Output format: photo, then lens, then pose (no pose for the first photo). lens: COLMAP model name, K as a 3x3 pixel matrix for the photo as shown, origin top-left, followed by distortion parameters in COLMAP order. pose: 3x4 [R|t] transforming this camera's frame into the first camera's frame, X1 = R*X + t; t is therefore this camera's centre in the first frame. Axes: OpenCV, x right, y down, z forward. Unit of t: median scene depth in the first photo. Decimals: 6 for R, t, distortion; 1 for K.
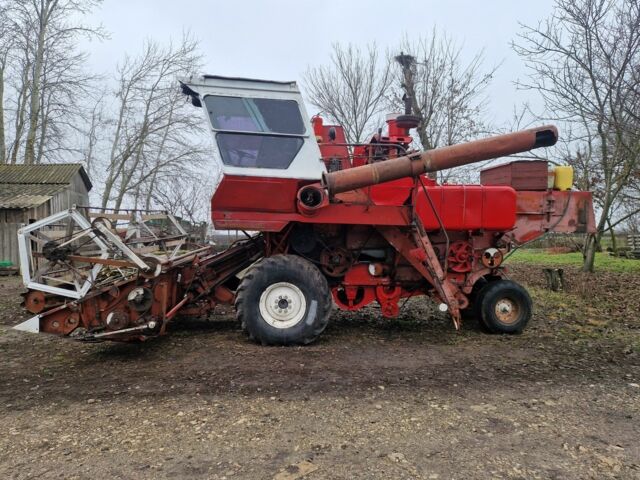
lens RADIAL K [[441.9, 0, 320.0], [0, 441.9, 240.0], [0, 0, 1]] dist [0.001115, -0.001144]
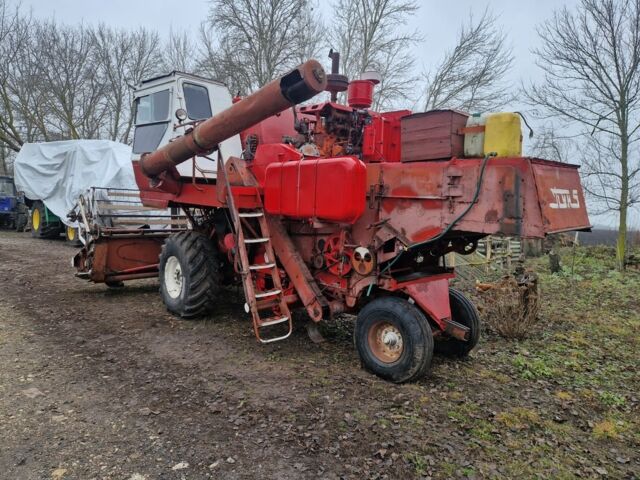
lens RADIAL K [[441.9, 0, 320.0], [0, 441.9, 240.0], [0, 0, 1]] dist [0.001115, -0.001144]
pose [[0.667398, 0.084028, -0.739945, 0.842603], [-0.075964, 0.996113, 0.044602, -0.017675], [0.740817, 0.026441, 0.671187, 0.475688]]
